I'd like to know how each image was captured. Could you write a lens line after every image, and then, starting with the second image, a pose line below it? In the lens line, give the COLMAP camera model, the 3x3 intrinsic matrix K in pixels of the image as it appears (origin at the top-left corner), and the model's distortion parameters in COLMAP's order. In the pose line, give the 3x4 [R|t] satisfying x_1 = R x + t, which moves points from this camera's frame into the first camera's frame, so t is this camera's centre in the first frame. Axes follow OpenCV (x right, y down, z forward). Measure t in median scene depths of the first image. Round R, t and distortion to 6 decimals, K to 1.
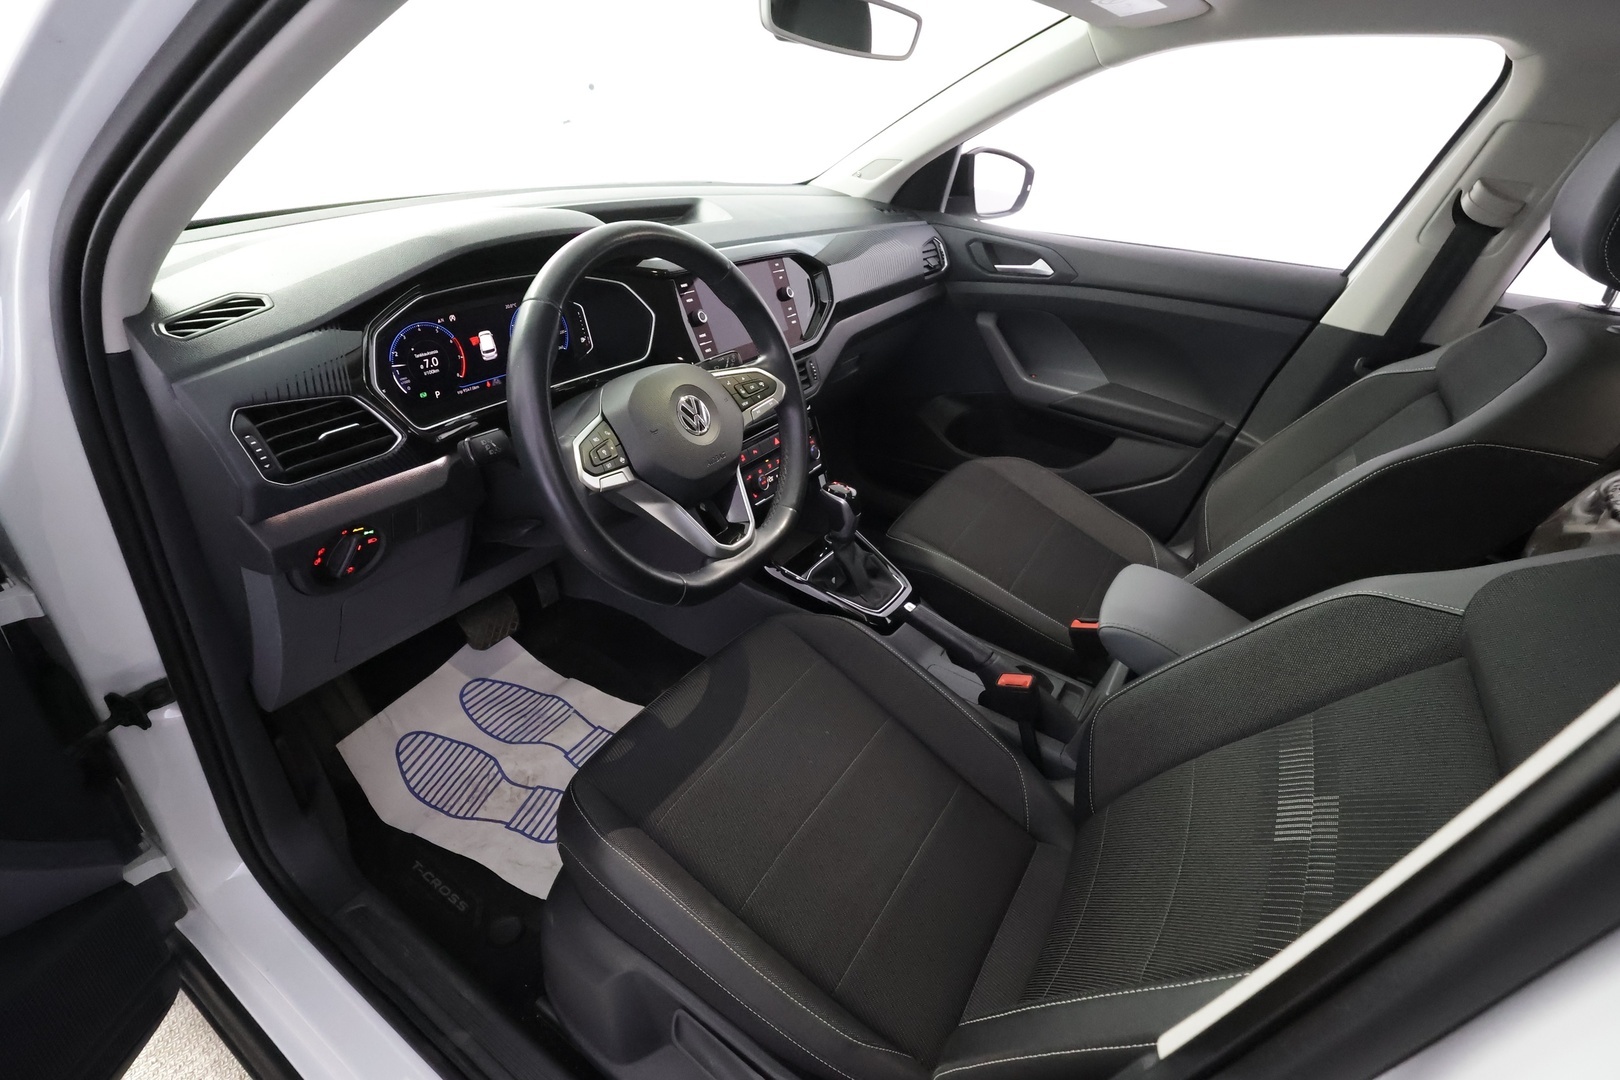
lens RADIAL K [[760.5, 0, 810.0], [0, 760.5, 547.9], [0, 0, 1]] dist [-0.023741, -0.000204]
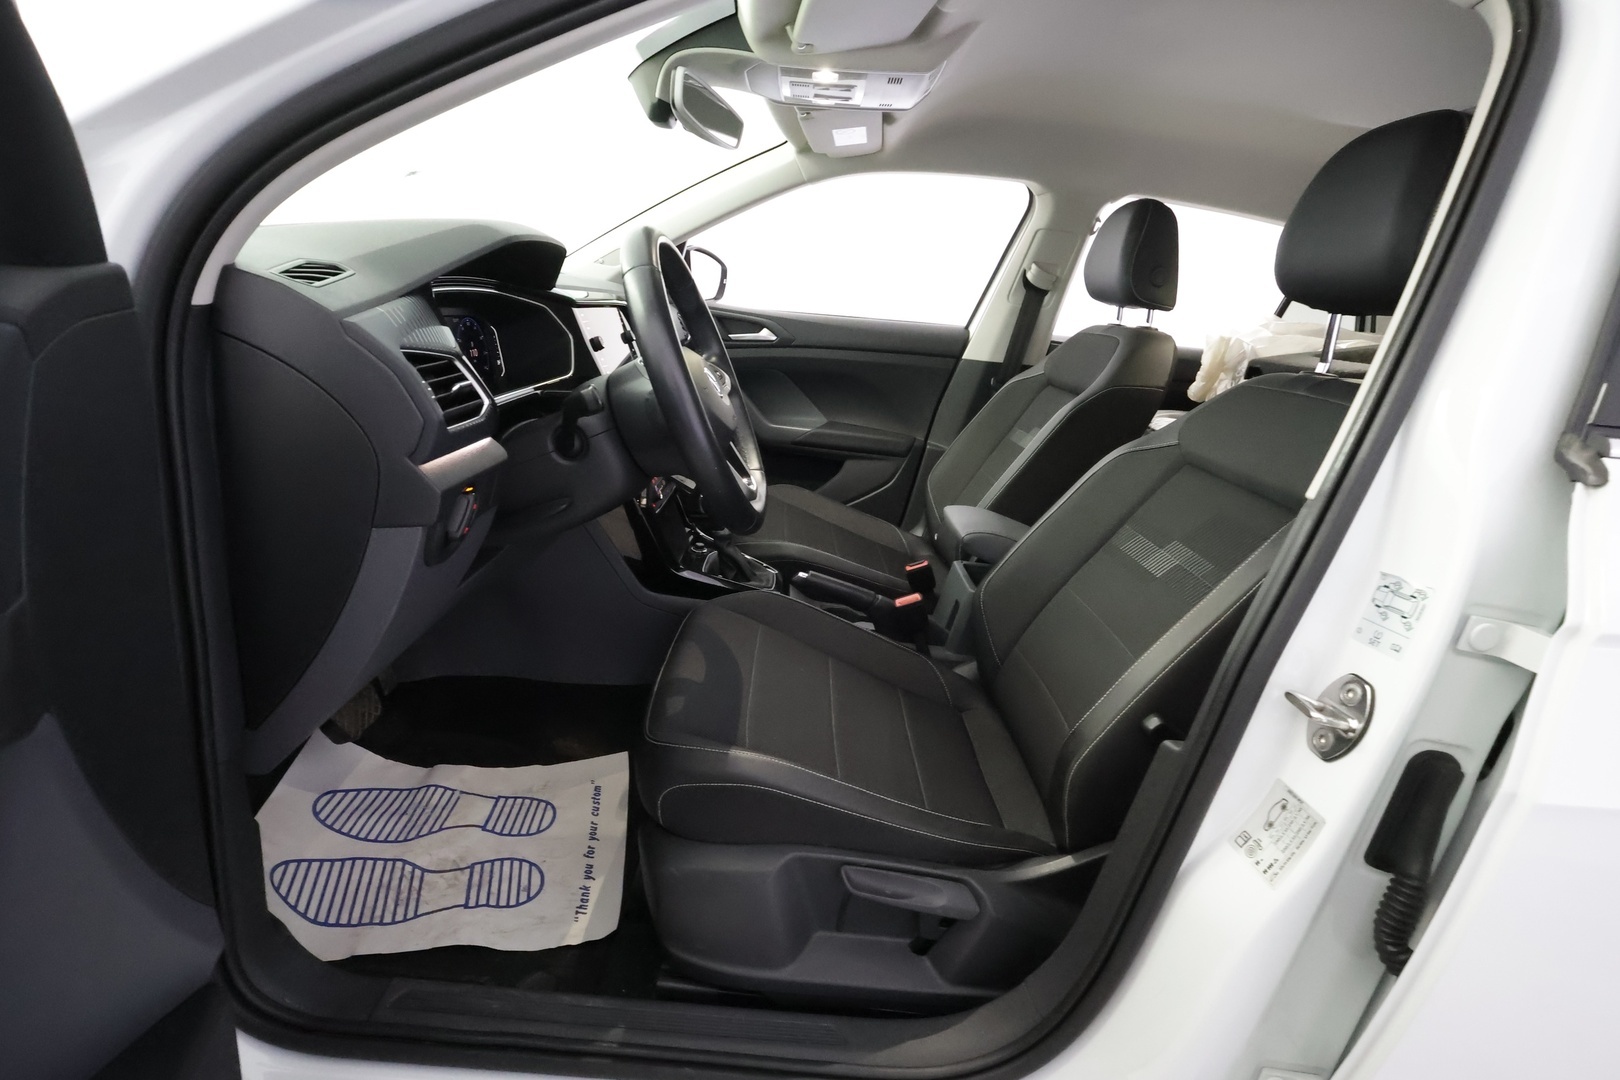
lens RADIAL K [[749.4, 0, 839.3], [0, 749.4, 539.9], [0, 0, 1]] dist [-0.038646, -0.000067]
pose [[0.823552, -0.156748, 0.545153, -0.379442], [0.250286, 0.962863, -0.101249, 0.131639], [-0.509037, 0.219828, 0.832200, -0.019133]]
